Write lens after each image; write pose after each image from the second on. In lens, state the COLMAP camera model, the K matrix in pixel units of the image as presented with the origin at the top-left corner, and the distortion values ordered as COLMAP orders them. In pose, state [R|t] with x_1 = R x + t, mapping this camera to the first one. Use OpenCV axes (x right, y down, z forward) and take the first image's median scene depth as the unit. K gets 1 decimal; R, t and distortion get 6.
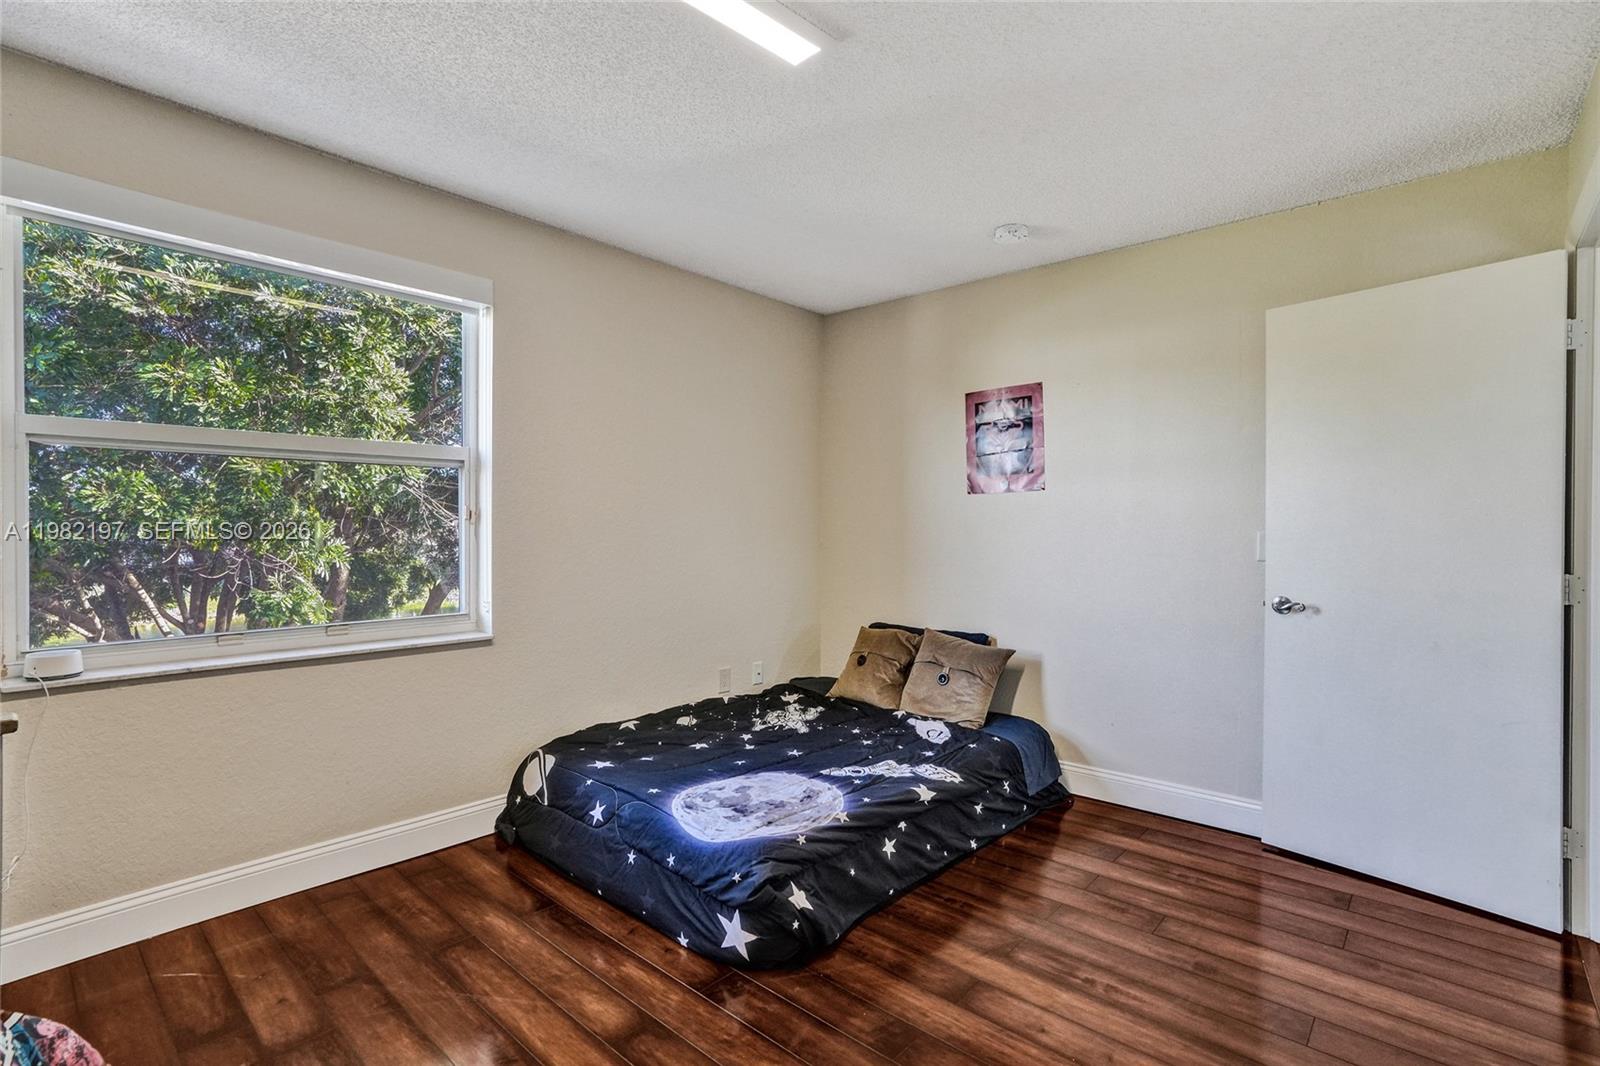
lens RADIAL K [[753.9, 0, 811.3], [0, 753.9, 528.4], [0, 0, 1]] dist [-0.024120, 0.003760]
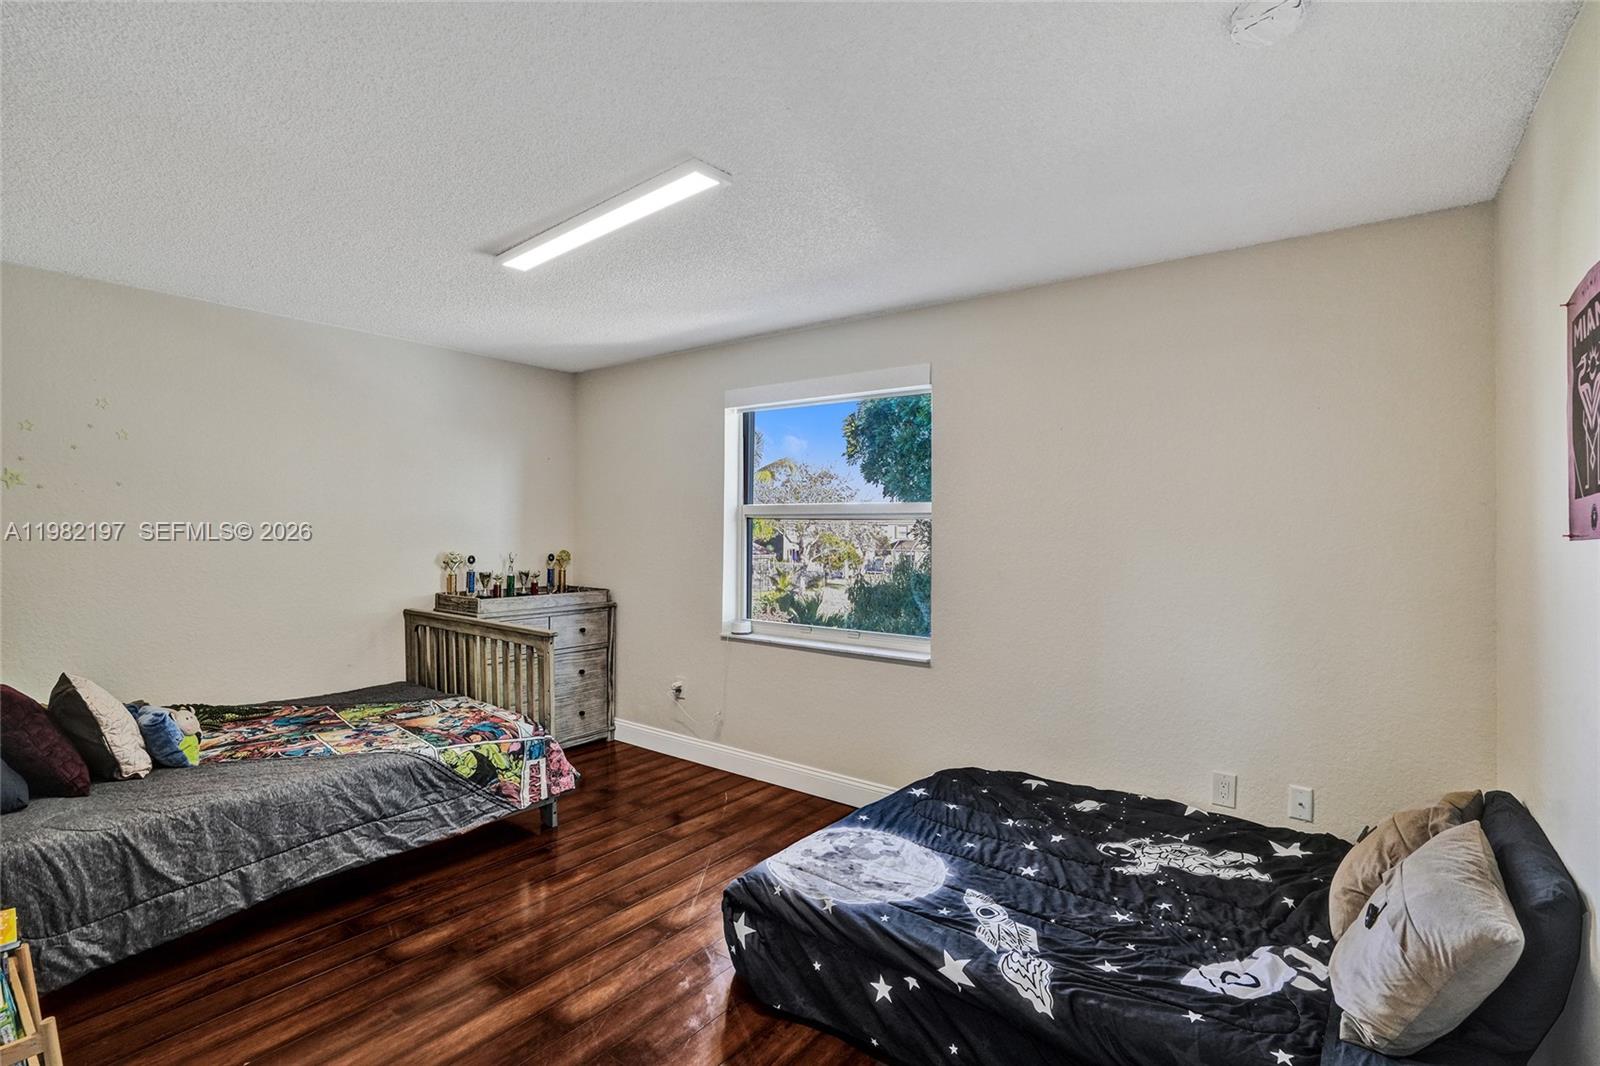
lens RADIAL K [[753.9, 0, 805.9], [0, 753.9, 538.3], [0, 0, 1]] dist [-0.024120, 0.003760]
pose [[0.077106, 0.003693, -0.997016, 0.829279], [-0.010577, 0.999940, 0.002886, -0.055906], [0.996967, 0.010323, 0.077141, 0.787185]]
